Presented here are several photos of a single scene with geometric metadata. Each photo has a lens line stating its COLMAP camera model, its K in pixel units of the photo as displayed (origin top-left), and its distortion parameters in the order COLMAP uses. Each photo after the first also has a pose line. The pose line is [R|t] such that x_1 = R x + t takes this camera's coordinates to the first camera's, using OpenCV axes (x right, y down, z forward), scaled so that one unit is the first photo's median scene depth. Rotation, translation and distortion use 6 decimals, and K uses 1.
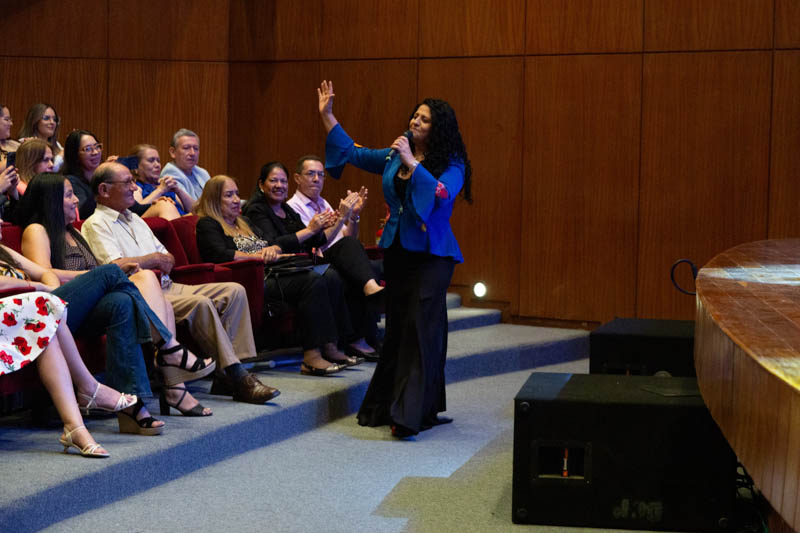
lens RADIAL K [[1860.3, 0, 400.0], [0, 1860.3, 266.5], [0, 0, 1]] dist [-0.032248, 0.118108]
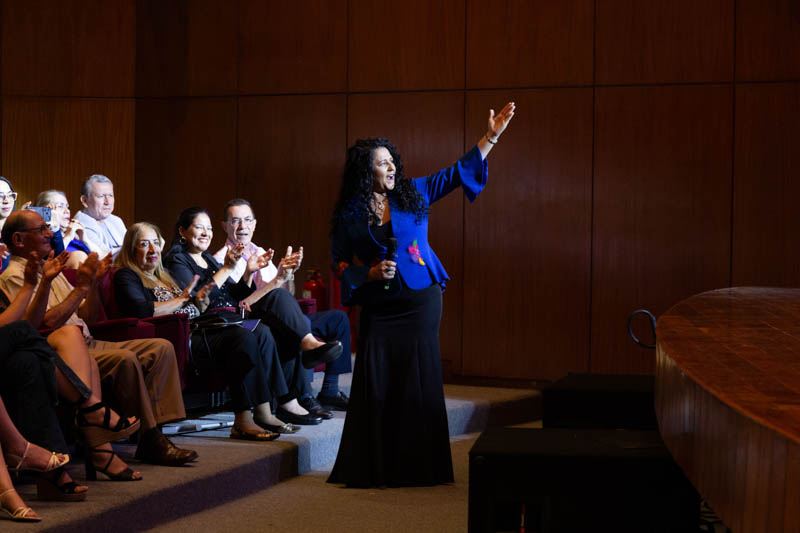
lens RADIAL K [[2299.4, 0, 400.0], [0, 2299.4, 266.5], [0, 0, 1]] dist [0.039511, 1.170551]
pose [[0.998753, -0.007974, 0.049293, -0.027391], [0.009508, 0.999475, -0.030958, 0.010010], [-0.049021, 0.031388, 0.998304, -0.160591]]
